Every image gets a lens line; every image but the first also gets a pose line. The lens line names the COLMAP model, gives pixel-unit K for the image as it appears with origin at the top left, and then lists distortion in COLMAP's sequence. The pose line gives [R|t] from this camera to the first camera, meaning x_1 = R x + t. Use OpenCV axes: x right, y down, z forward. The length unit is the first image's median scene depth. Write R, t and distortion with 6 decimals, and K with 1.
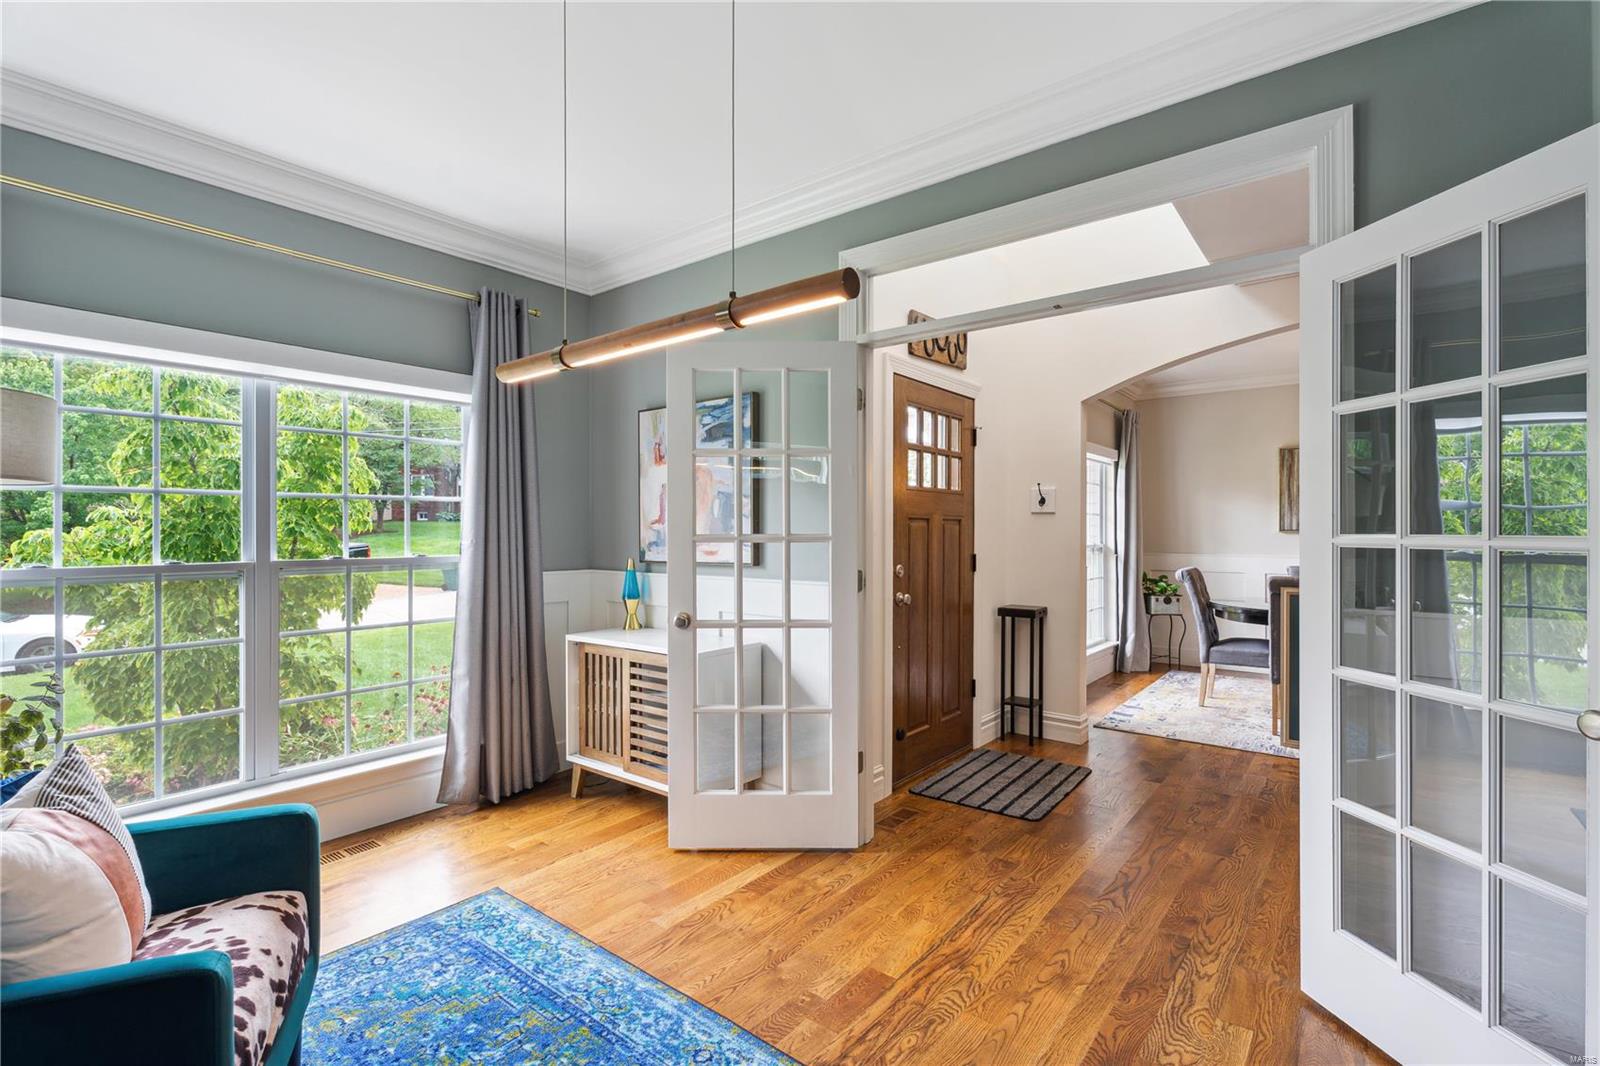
lens RADIAL K [[716.0, 0, 794.9], [0, 716.0, 536.2], [0, 0, 1]] dist [-0.005059, 0.000847]
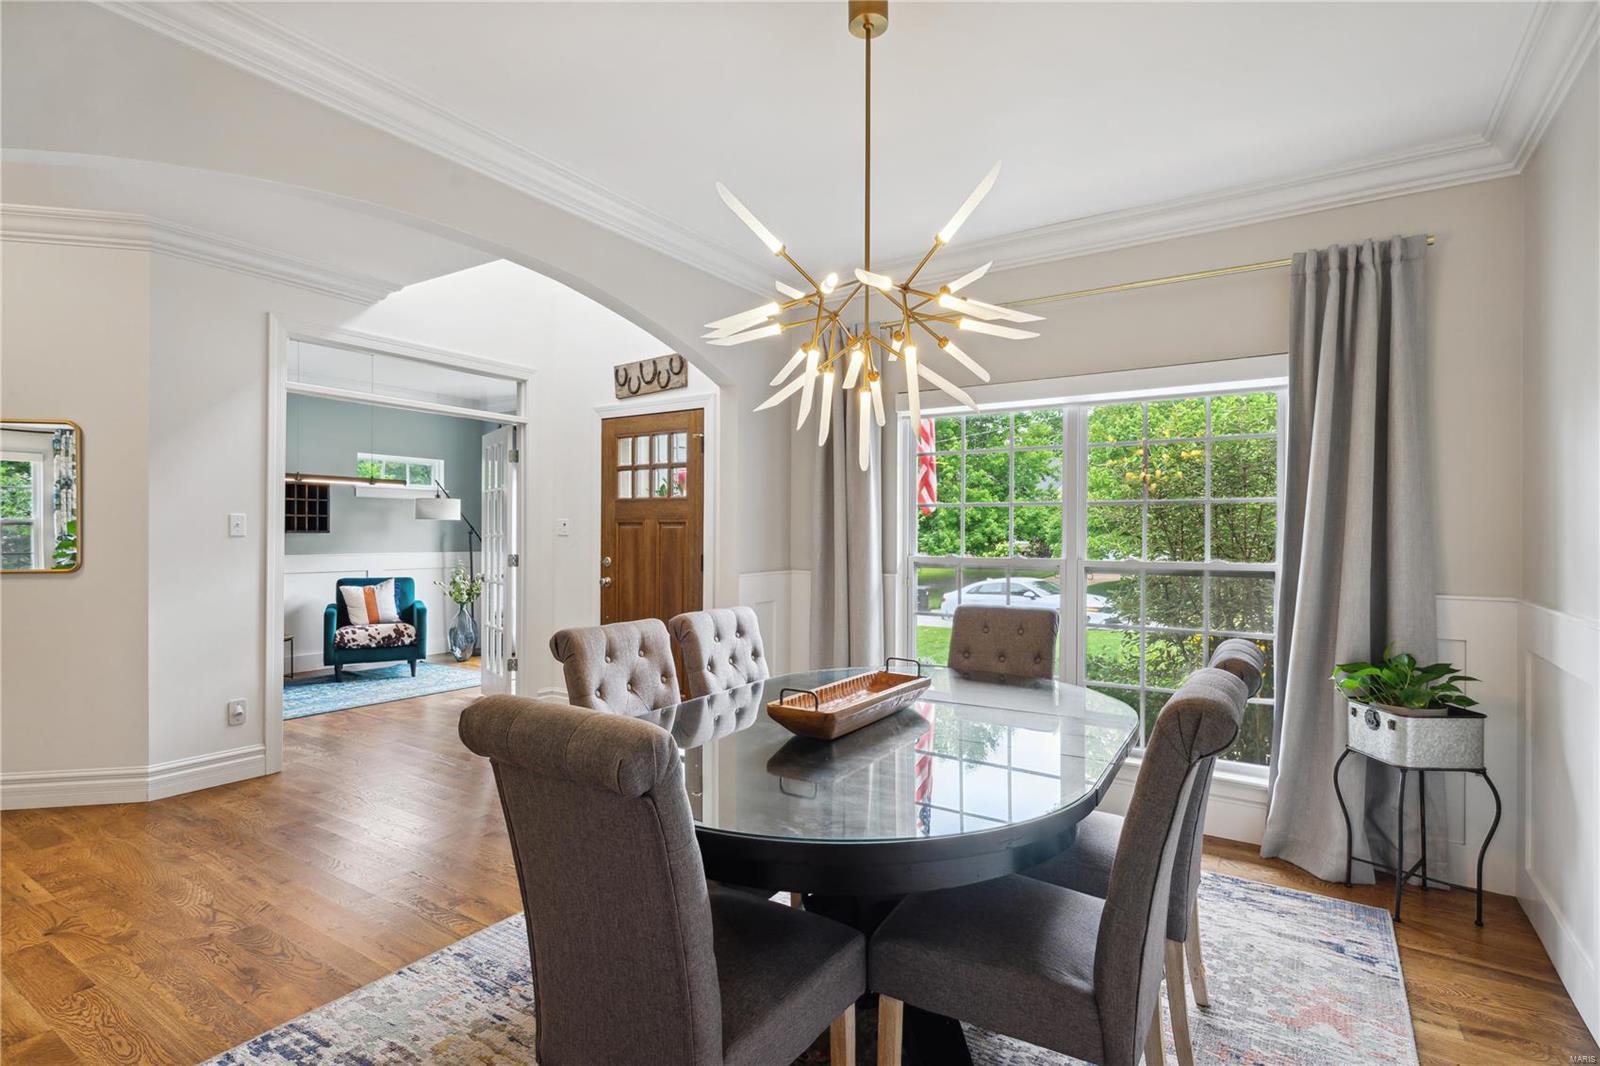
lens RADIAL K [[762.8, 0, 797.2], [0, 762.8, 536.3], [0, 0, 1]] dist [0.003240, -0.000683]
pose [[0.118721, 0.013640, -0.992834, 1.560005], [-0.005431, 0.999900, 0.013088, -0.020239], [0.992913, 0.003838, 0.118783, 1.128900]]
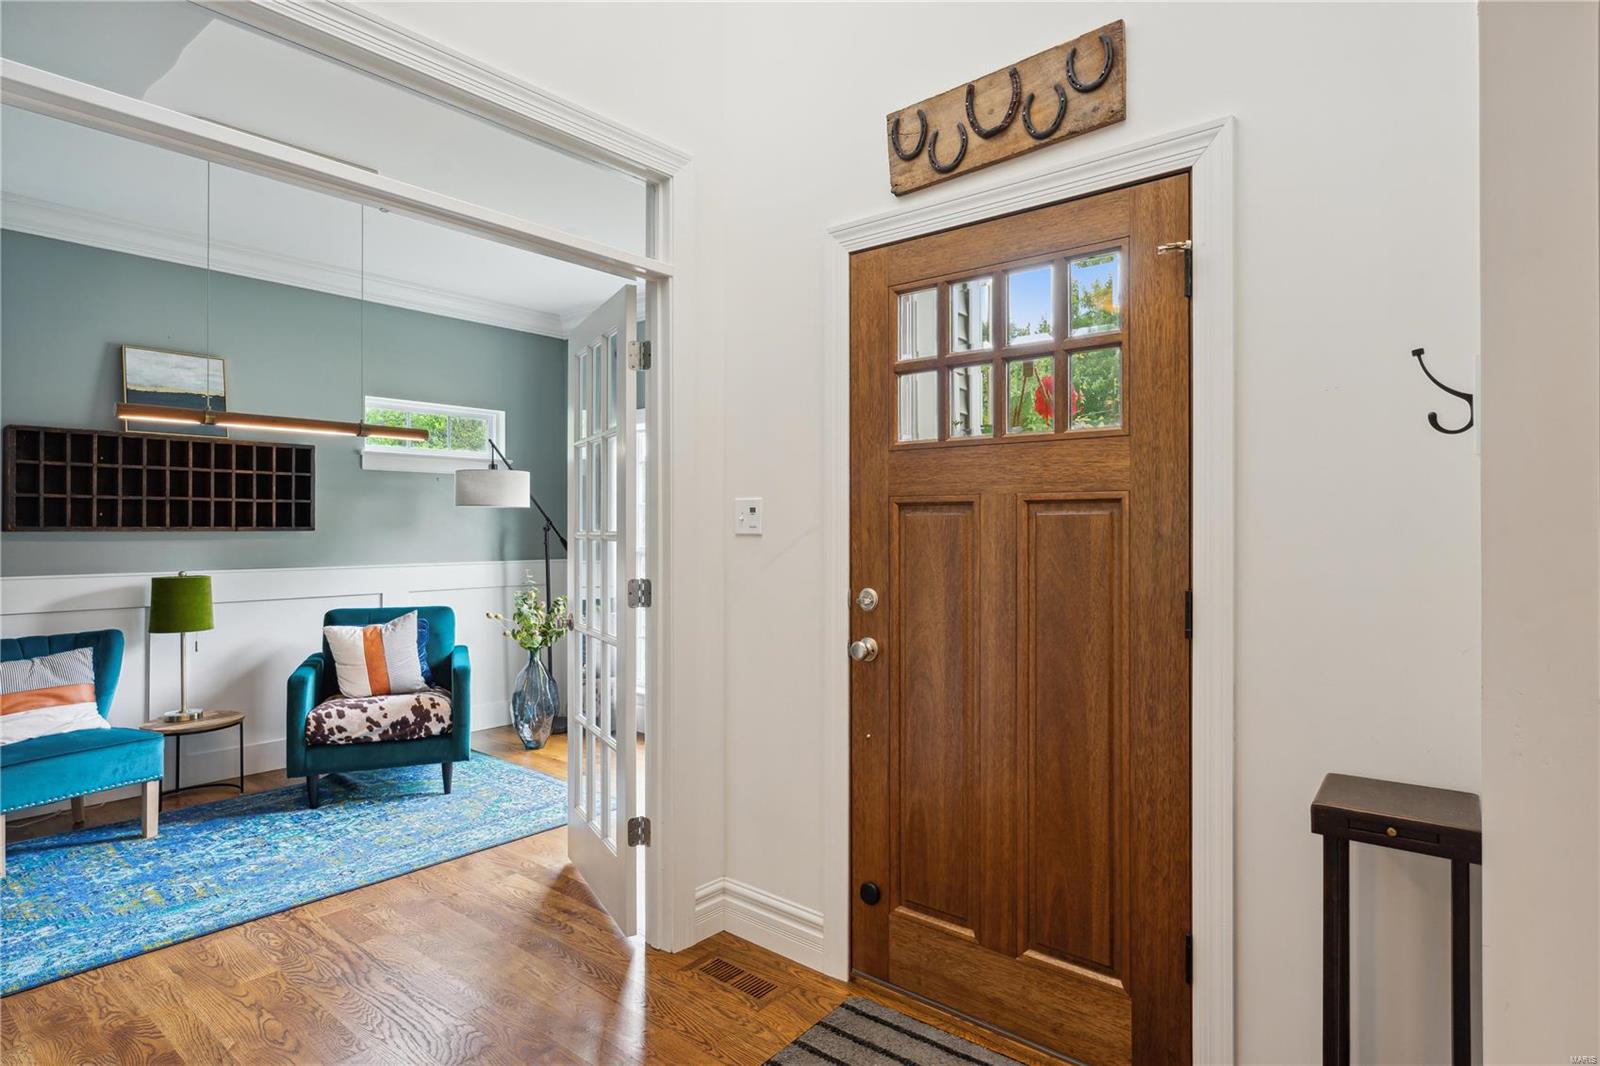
lens RADIAL K [[837.2, 0, 795.8], [0, 837.2, 523.5], [0, 0, 1]] dist [-0.005146, -0.000043]
pose [[0.003104, 0.005339, -0.999981, 0.759183], [0.000553, 0.999986, 0.005341, -0.013934], [0.999995, -0.000569, 0.003101, 0.895315]]
